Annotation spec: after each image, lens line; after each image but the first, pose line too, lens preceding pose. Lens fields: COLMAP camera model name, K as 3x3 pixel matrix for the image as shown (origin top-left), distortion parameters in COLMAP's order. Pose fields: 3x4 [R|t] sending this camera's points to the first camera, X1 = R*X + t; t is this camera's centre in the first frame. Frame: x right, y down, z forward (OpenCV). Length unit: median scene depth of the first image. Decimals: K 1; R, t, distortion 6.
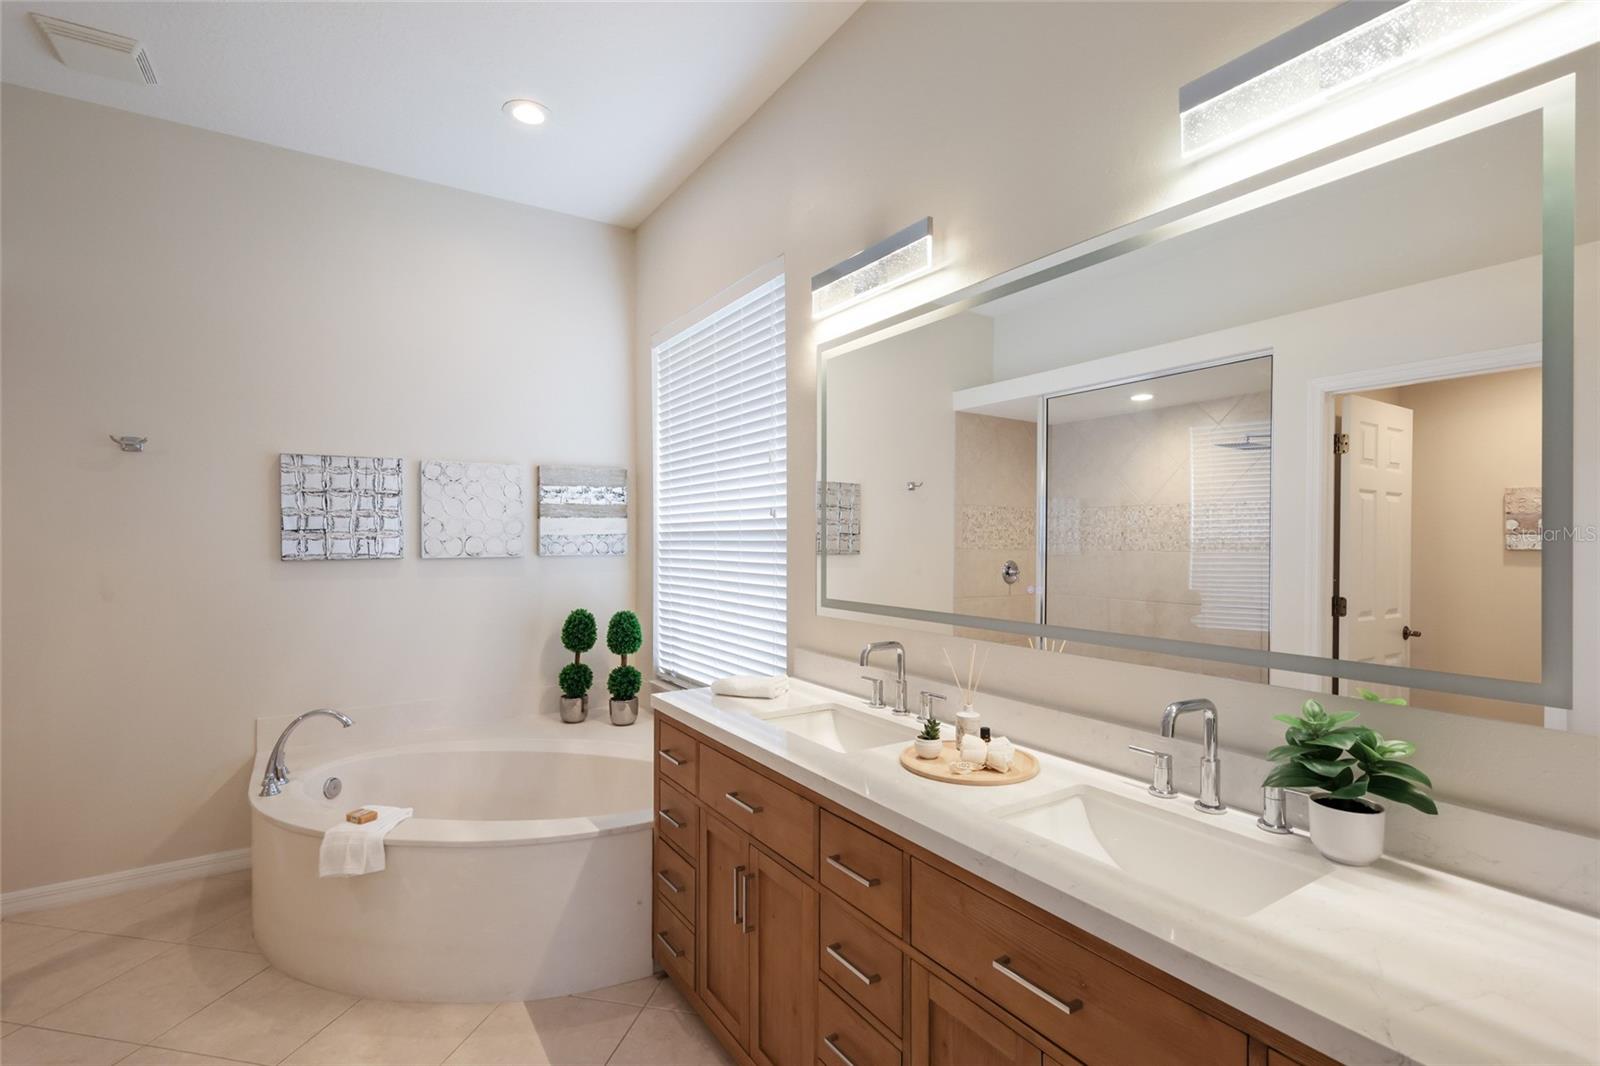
lens RADIAL K [[729.3, 0, 800.8], [0, 729.3, 536.3], [0, 0, 1]] dist [0.012223, 0.001530]
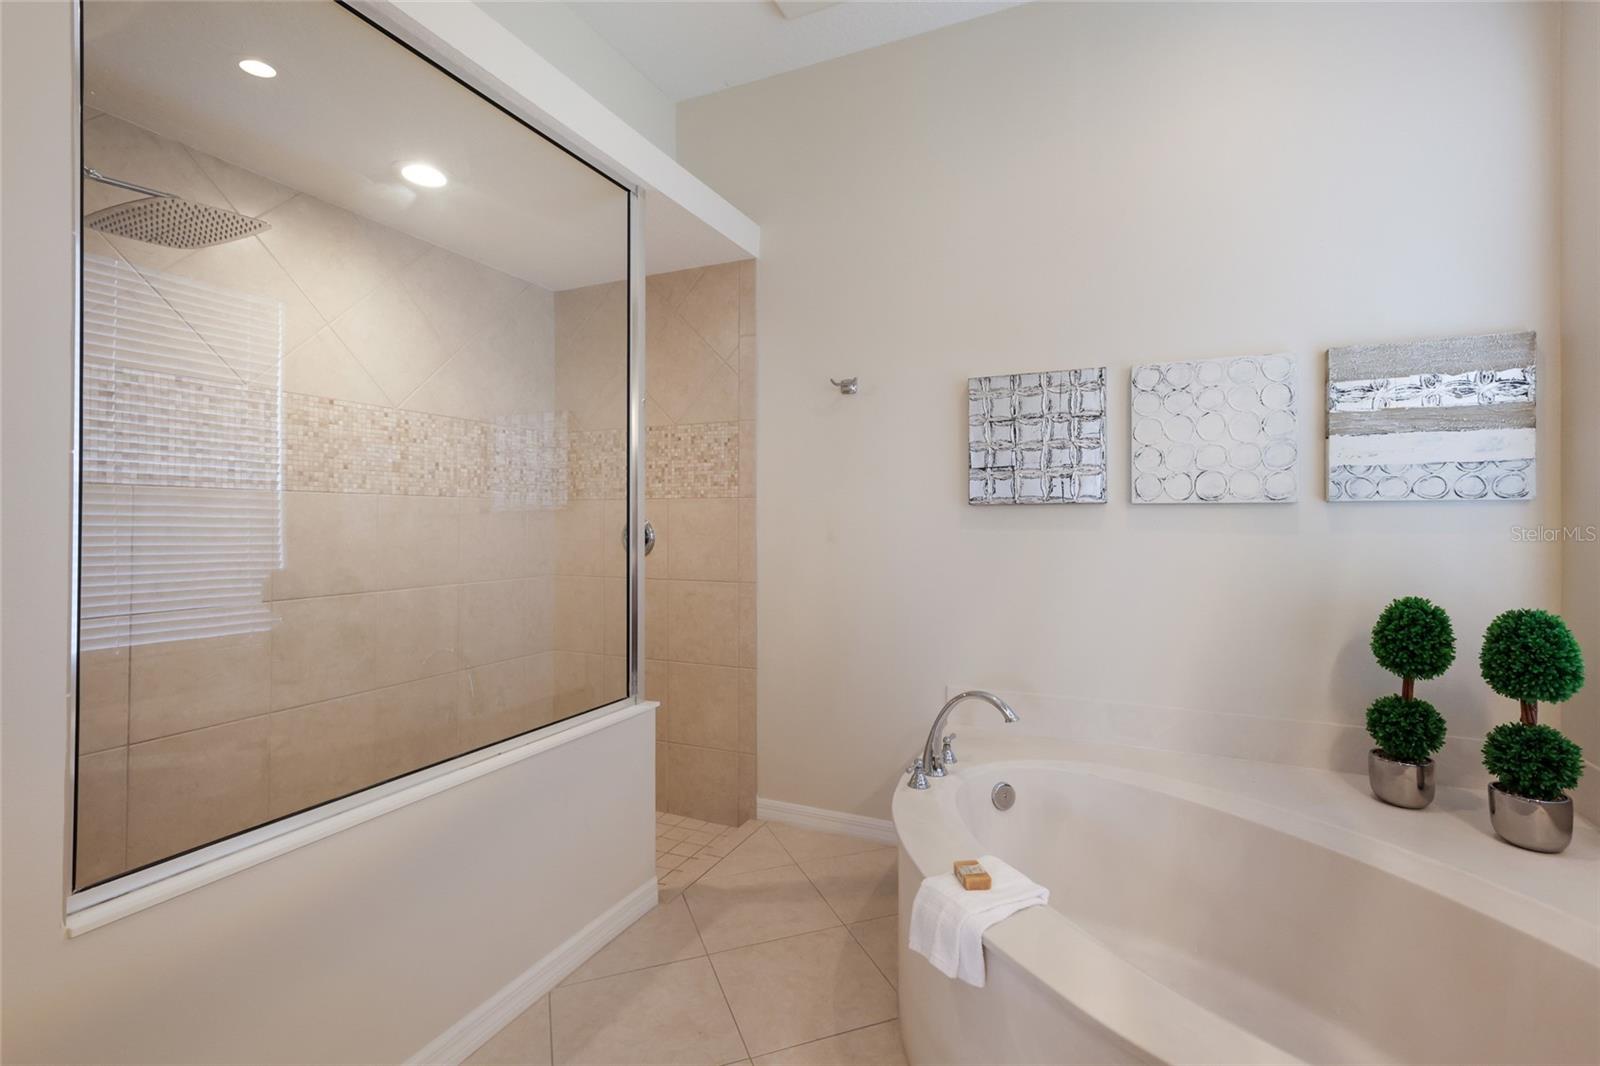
lens RADIAL K [[729.3, 0, 798.5], [0, 729.3, 515.7], [0, 0, 1]] dist [0.012223, 0.001530]
pose [[0.527893, -0.001864, -0.849309, -0.084393], [-0.000080, 0.999997, -0.002245, 0.042755], [0.849311, 0.001252, 0.527892, 0.343905]]
